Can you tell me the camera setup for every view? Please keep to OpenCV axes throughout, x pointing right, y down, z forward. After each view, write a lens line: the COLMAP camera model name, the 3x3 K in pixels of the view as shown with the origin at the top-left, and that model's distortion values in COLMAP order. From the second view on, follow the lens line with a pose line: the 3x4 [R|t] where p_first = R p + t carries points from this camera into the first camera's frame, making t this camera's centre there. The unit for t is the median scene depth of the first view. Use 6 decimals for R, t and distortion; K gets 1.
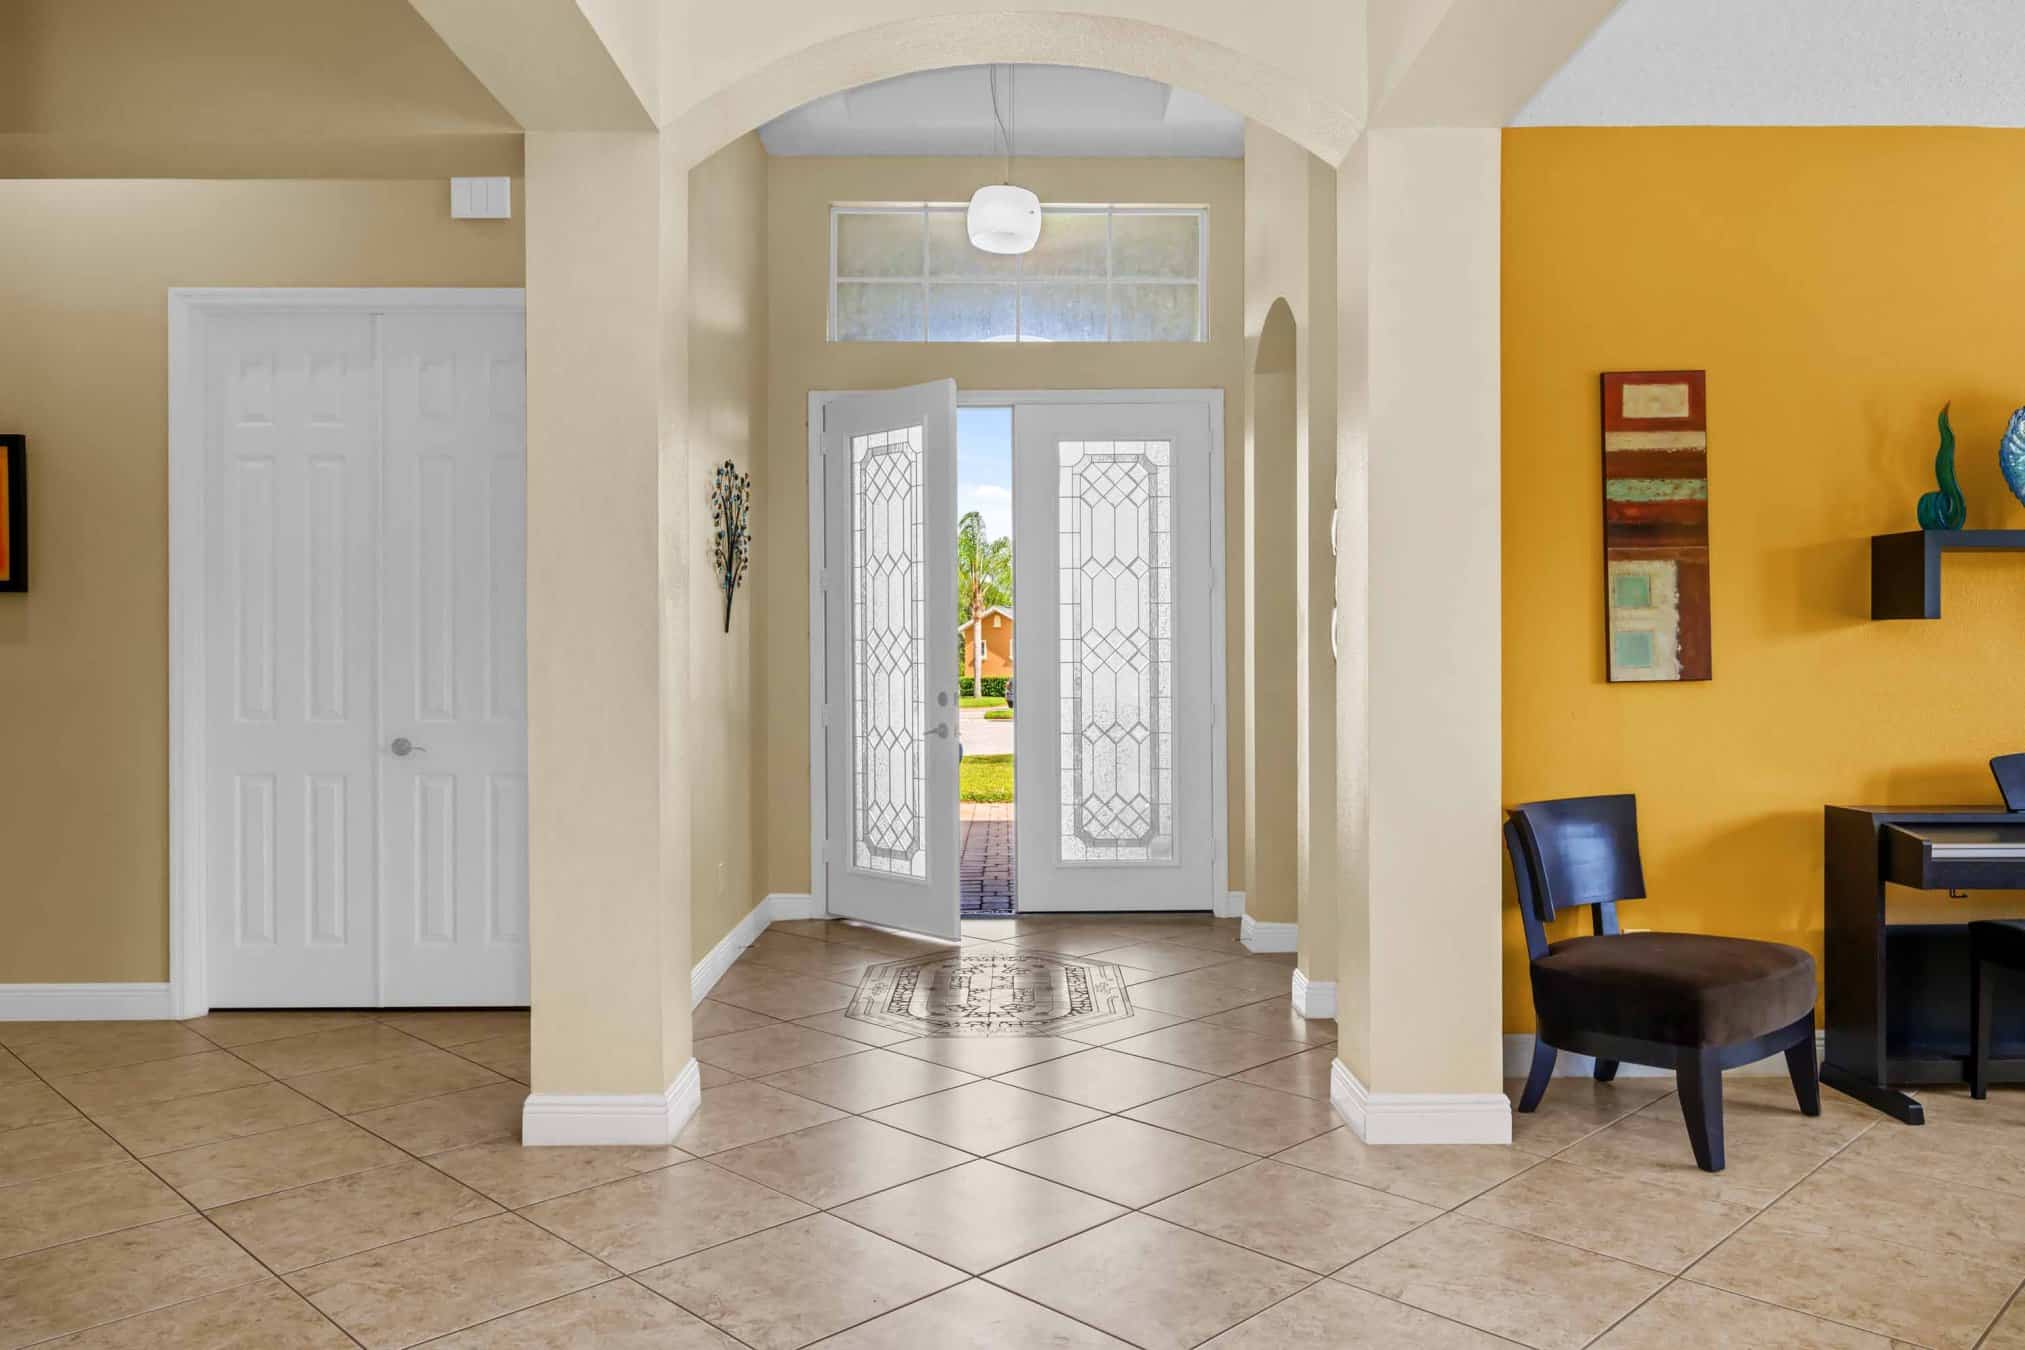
lens RADIAL K [[1521.4, 0, 1013.8], [0, 1521.4, 660.9], [0, 0, 1]] dist [0.004684, -0.003695]
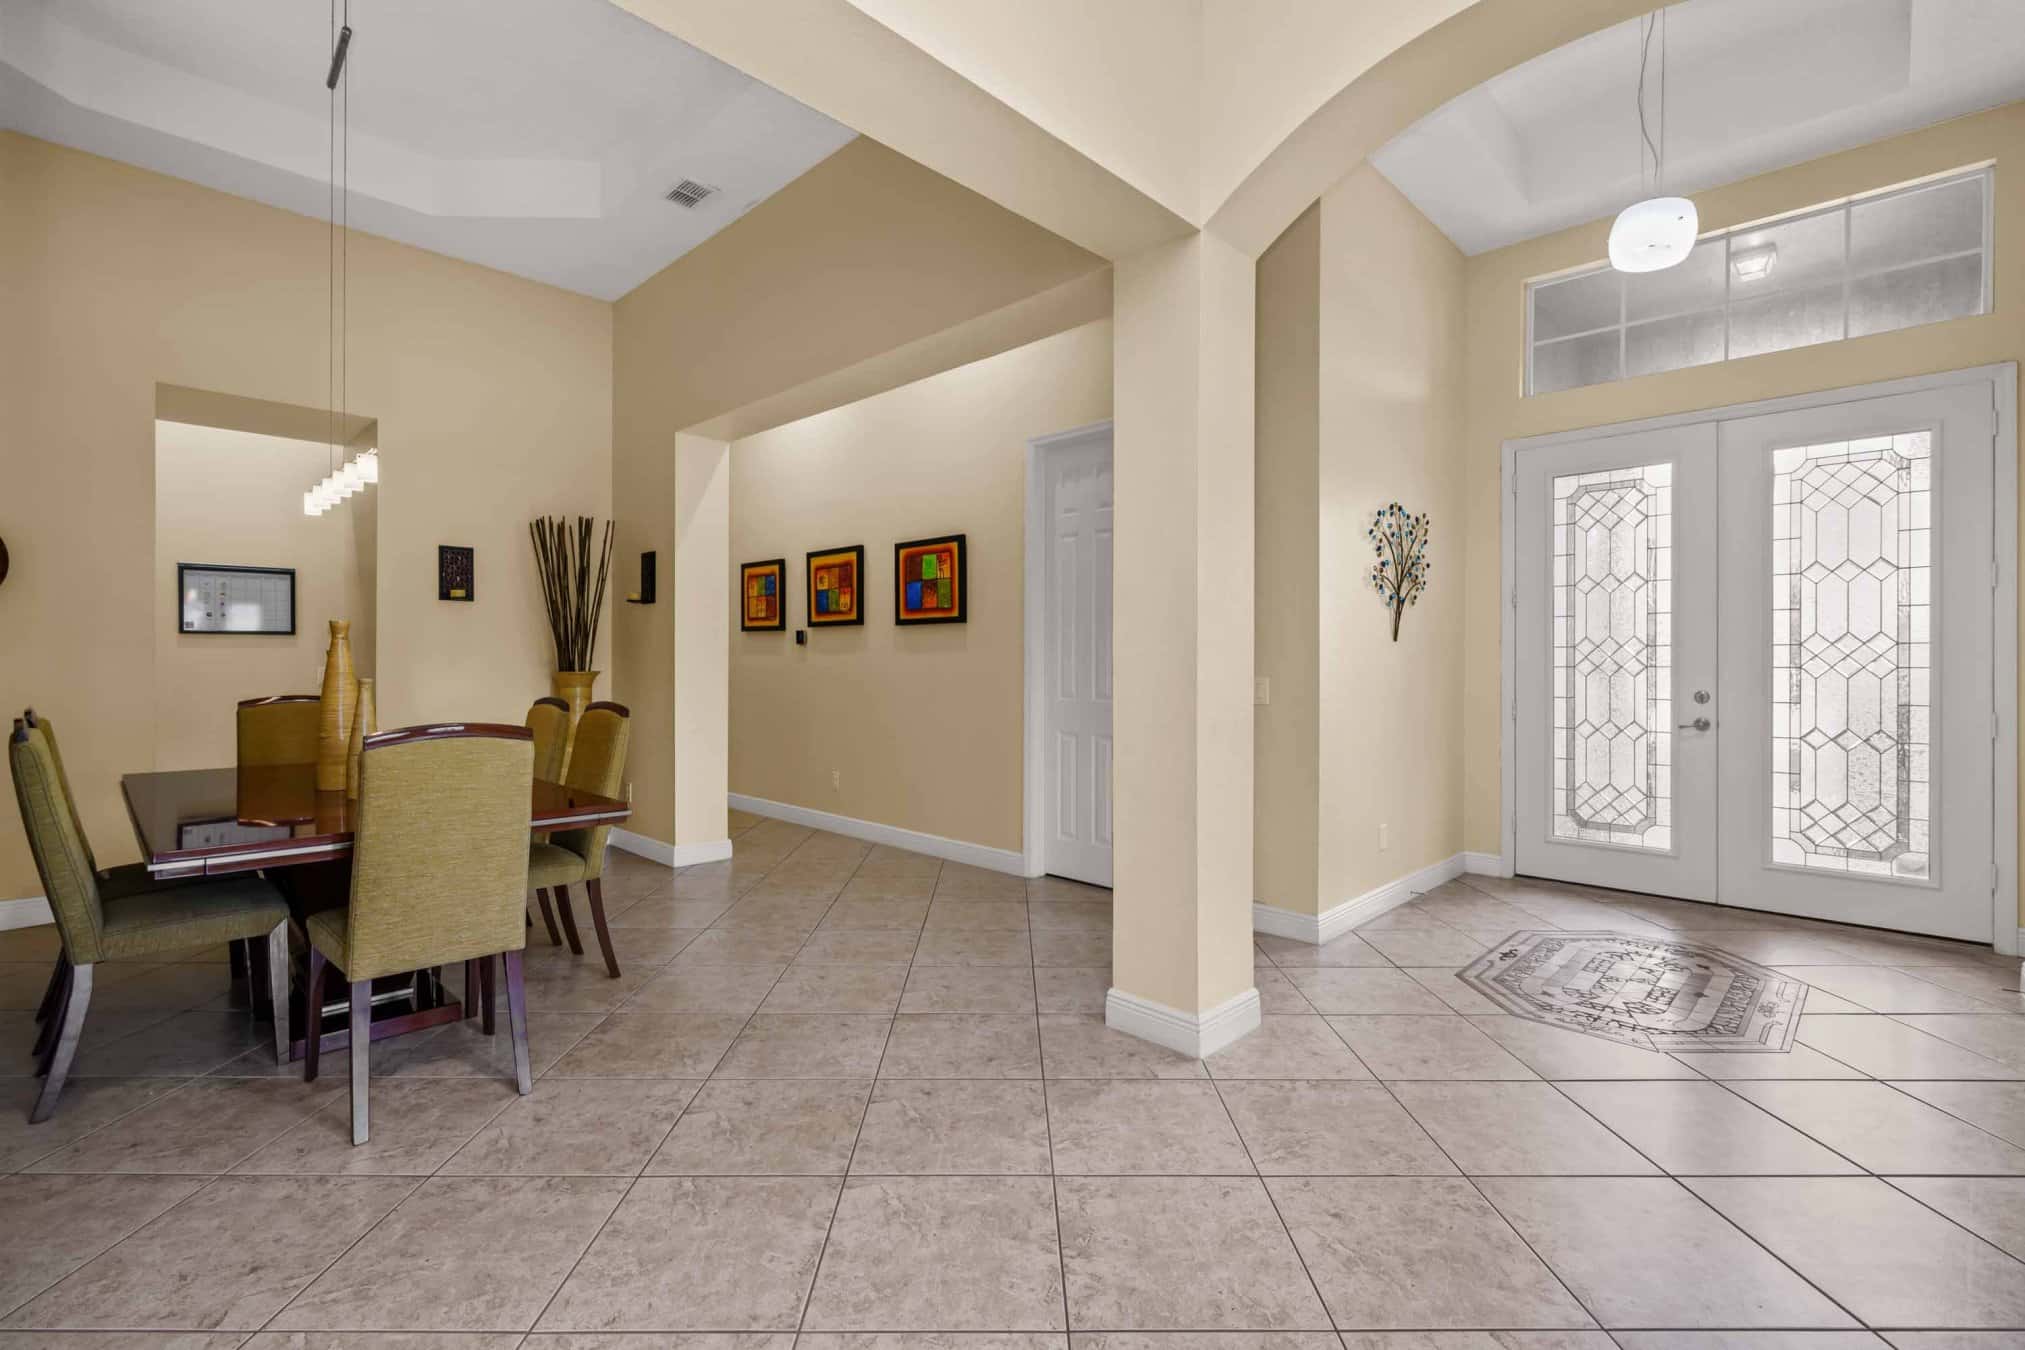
lens RADIAL K [[904.0, 0, 1006.7], [0, 904.0, 666.7], [0, 0, 1]] dist [0.001476, -0.000440]
pose [[0.704068, 0.012167, -0.710028, 0.099972], [-0.005643, 0.999918, 0.011539, -0.003630], [0.710110, -0.004118, 0.704079, 0.210381]]
